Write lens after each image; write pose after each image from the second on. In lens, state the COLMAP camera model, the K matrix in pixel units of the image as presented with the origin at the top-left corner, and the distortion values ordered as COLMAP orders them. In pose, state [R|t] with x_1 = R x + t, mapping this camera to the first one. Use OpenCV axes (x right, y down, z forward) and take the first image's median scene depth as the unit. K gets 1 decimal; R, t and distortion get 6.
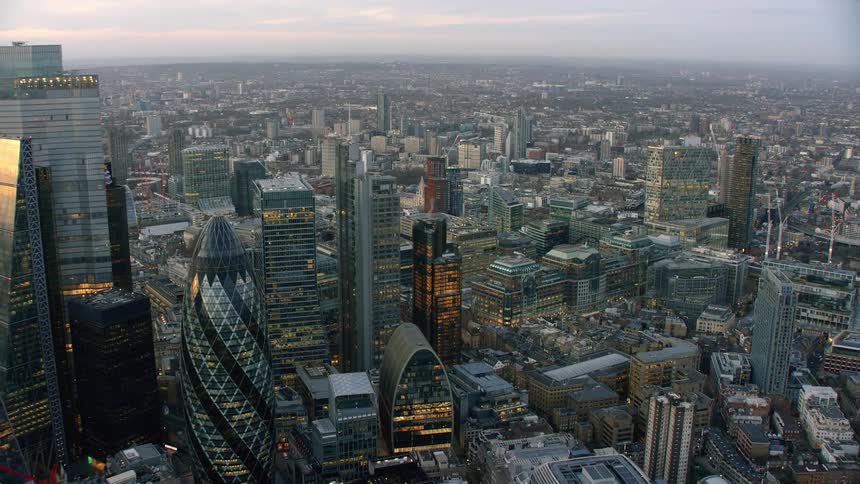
lens RADIAL K [[834.2, 0, 430.0], [0, 834.2, 242.0], [0, 0, 1]] dist [-0.220115, 0.160921]
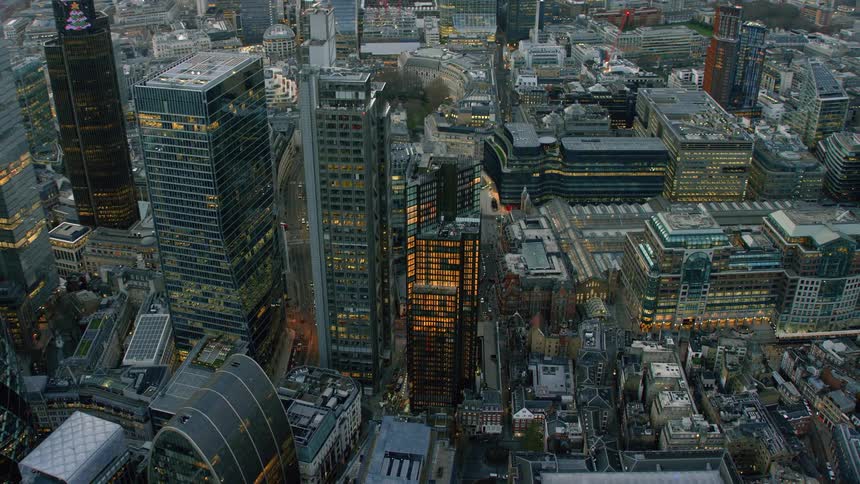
lens RADIAL K [[834.2, 0, 430.0], [0, 834.2, 242.0], [0, 0, 1]] dist [-0.220115, 0.160921]
pose [[0.833422, 0.257977, -0.488729, 0.241475], [-0.120663, 0.947966, 0.294621, -0.115466], [0.539304, -0.186572, 0.821183, 0.424599]]
